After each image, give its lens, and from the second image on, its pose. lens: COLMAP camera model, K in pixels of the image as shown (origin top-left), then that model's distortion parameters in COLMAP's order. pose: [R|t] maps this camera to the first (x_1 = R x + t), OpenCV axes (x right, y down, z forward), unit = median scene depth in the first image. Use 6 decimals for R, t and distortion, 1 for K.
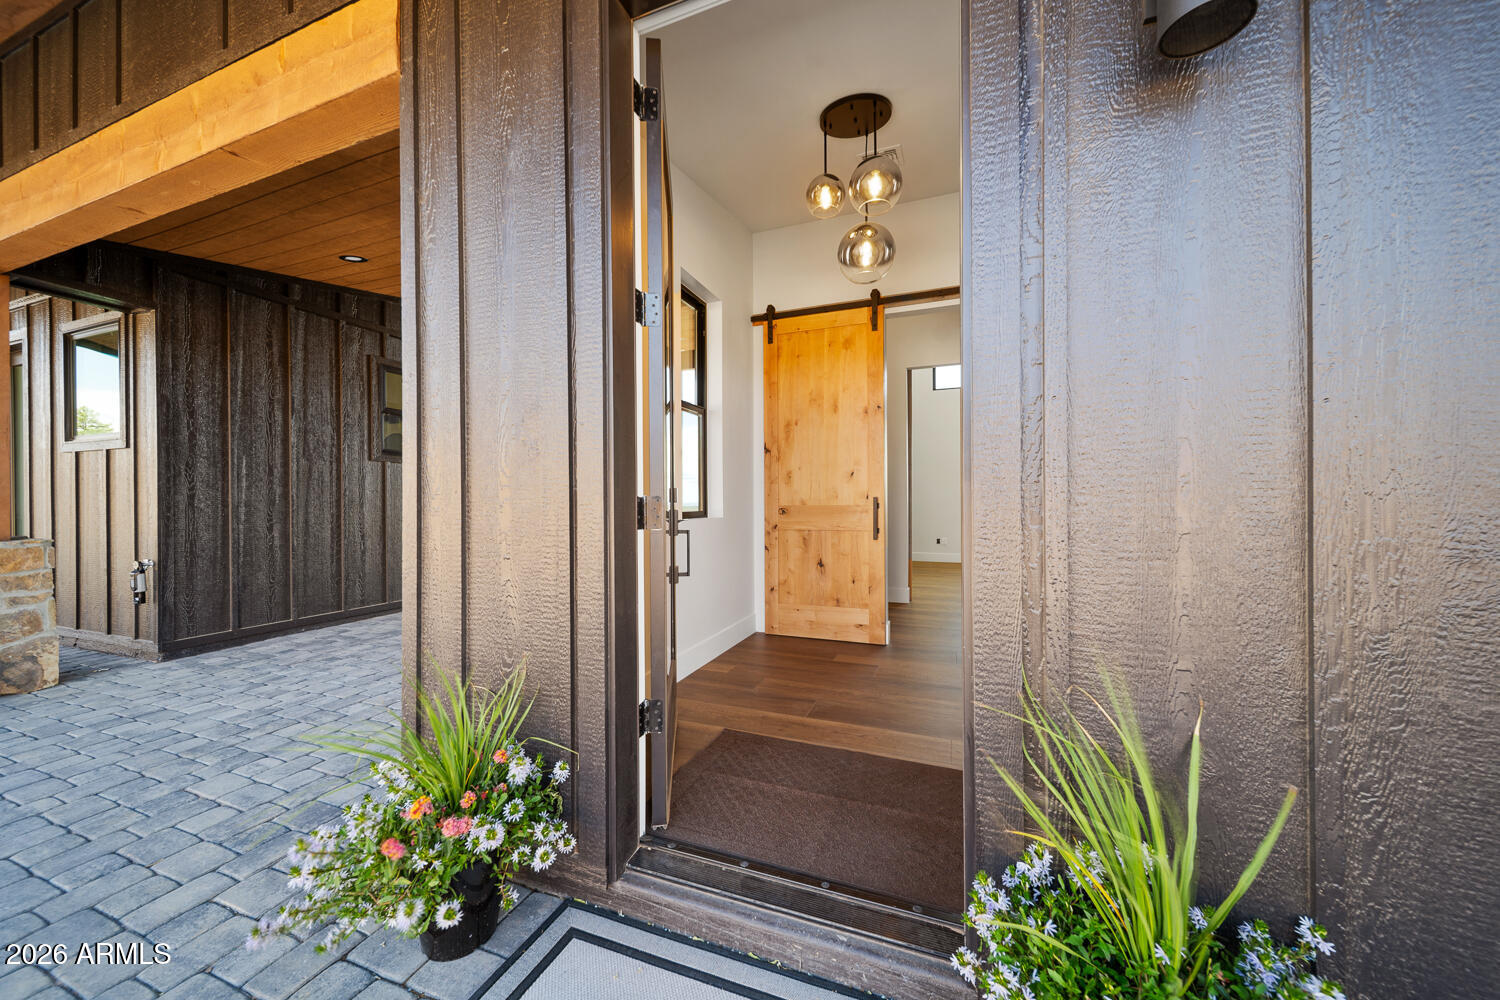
lens RADIAL K [[531.6, 0, 750.2], [0, 531.6, 503.6], [0, 0, 1]] dist [0.000110, 0.000032]
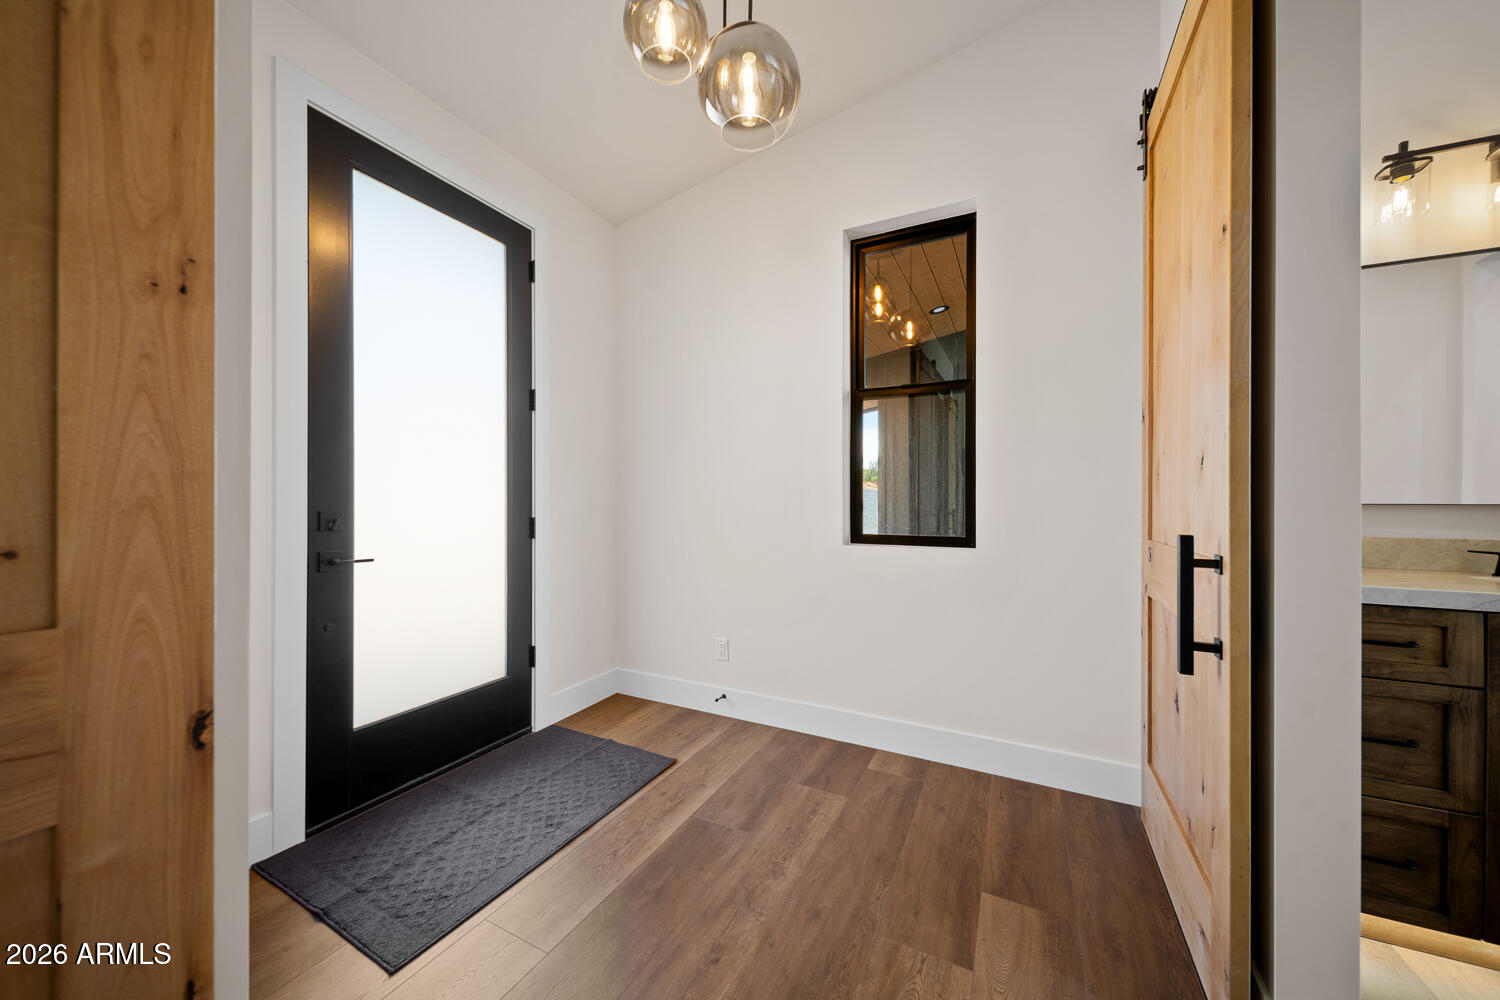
lens RADIAL K [[531.6, 0, 750.7], [0, 531.6, 497.1], [0, 0, 1]] dist [0.000110, 0.000032]
pose [[-0.110045, 0.004736, -0.993915, 0.643922], [0.000968, 0.999989, 0.004658, -0.039732], [0.993926, -0.000449, -0.110049, 0.896749]]
